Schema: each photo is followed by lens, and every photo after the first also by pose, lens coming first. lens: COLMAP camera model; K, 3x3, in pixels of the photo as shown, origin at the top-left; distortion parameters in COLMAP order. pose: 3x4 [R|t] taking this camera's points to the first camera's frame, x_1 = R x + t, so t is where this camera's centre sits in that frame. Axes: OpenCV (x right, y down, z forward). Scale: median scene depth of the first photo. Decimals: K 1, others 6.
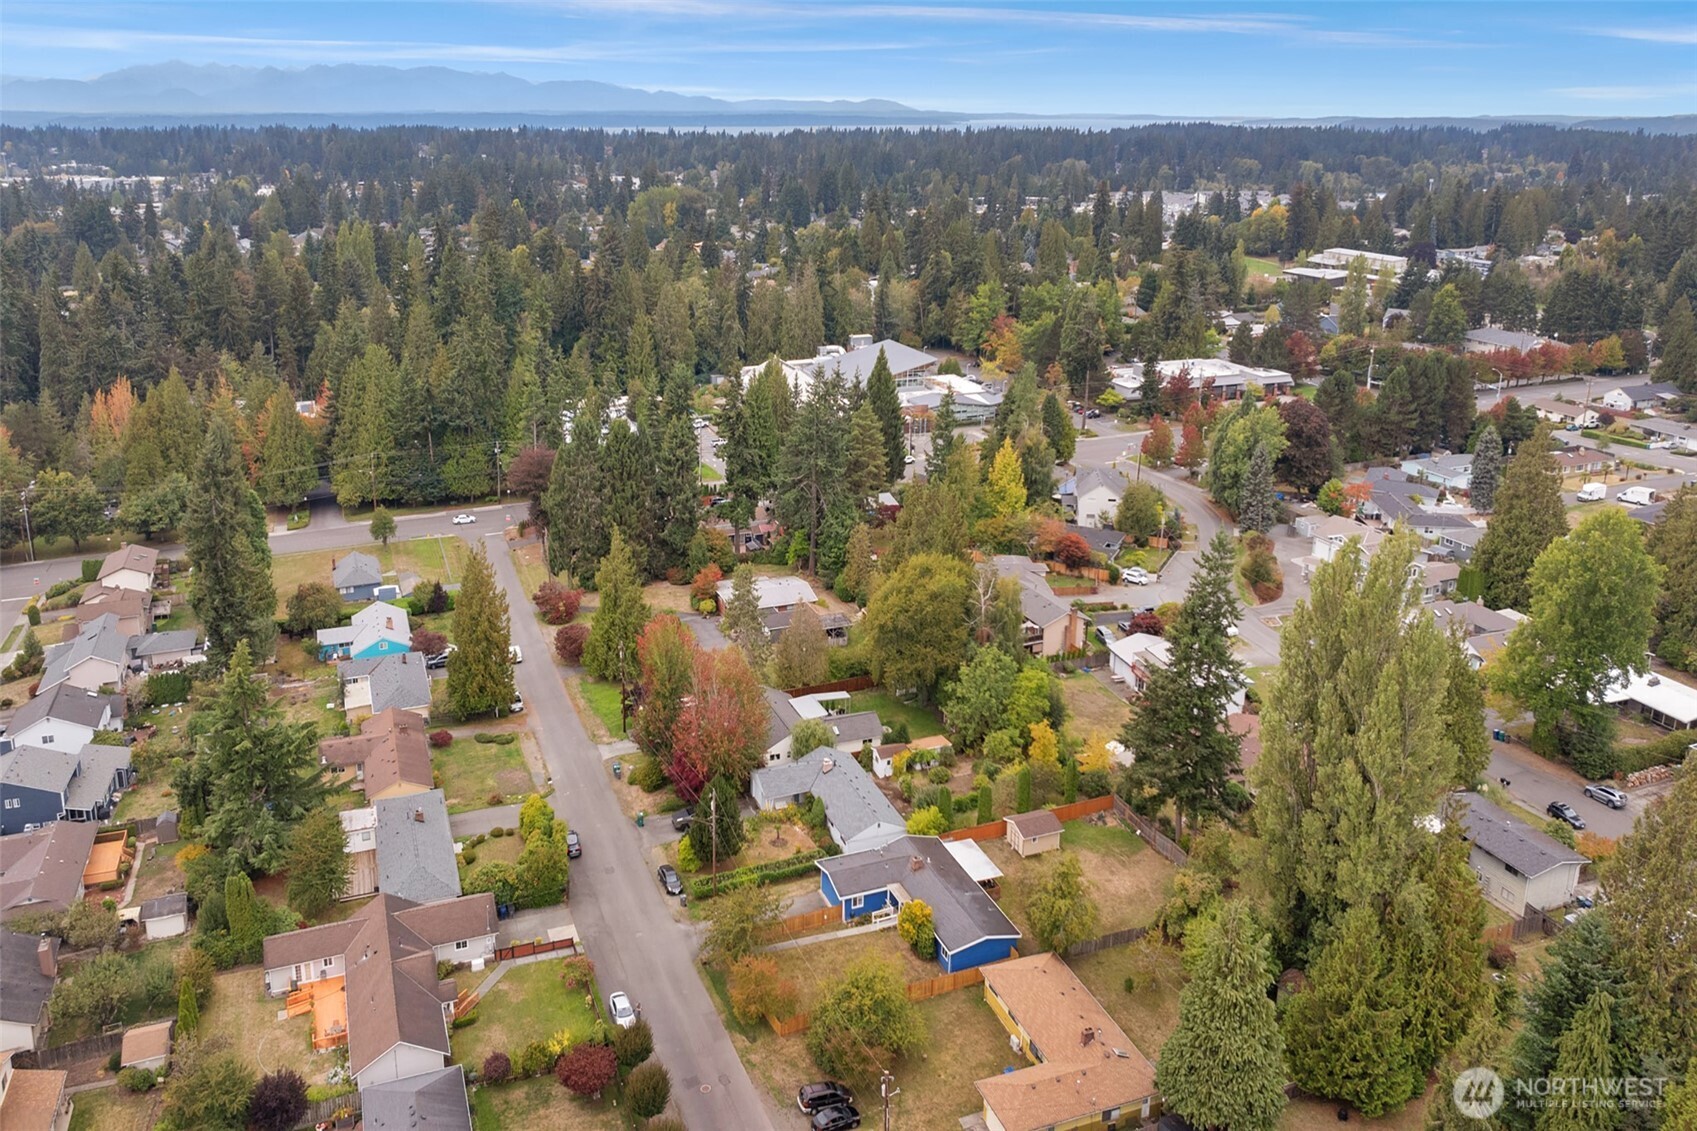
lens RADIAL K [[1233.3, 0, 764.2], [0, 1233.3, 390.5], [0, 0, 1]] dist [-0.011492, -0.003567]
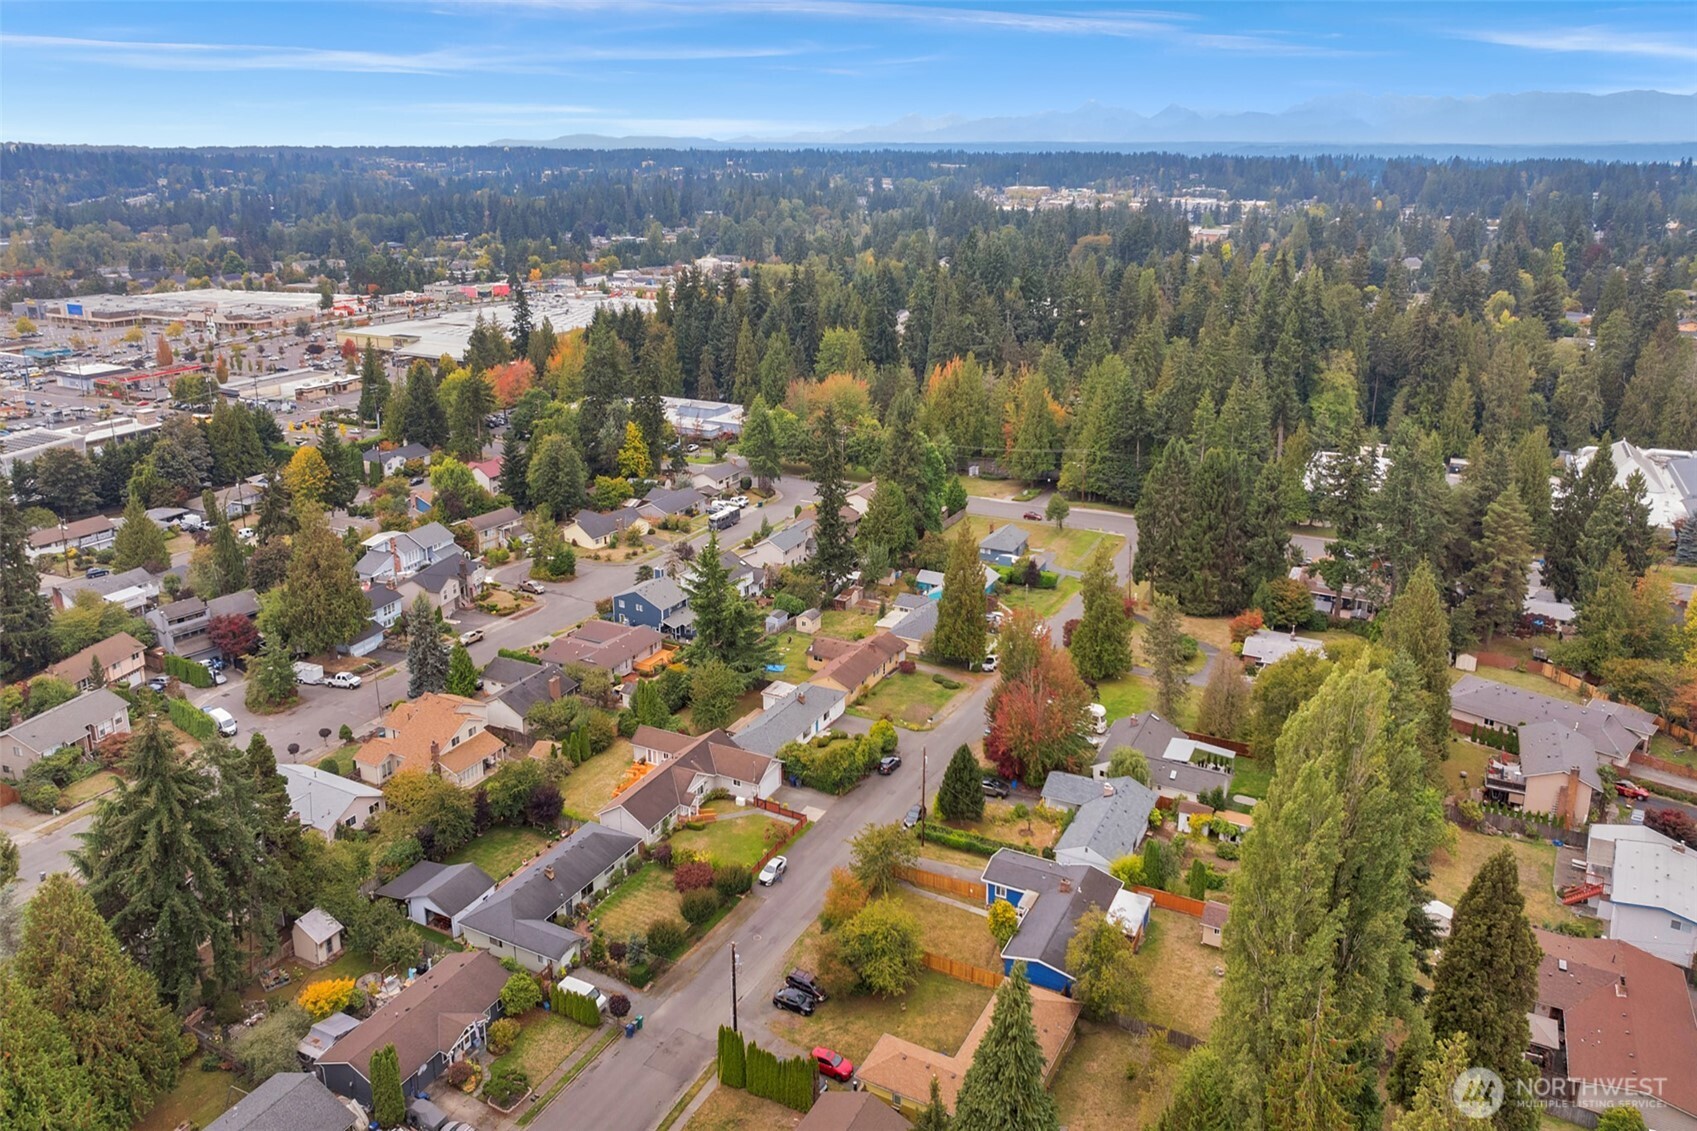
lens RADIAL K [[1208.4, 0, 855.9], [0, 1208.4, 470.0], [0, 0, 1]] dist [-0.022556, 0.001265]
pose [[0.689060, 0.191933, -0.698826, 0.466243], [-0.161386, 0.980717, 0.110224, -0.027376], [0.706506, 0.036829, 0.706748, 0.113945]]
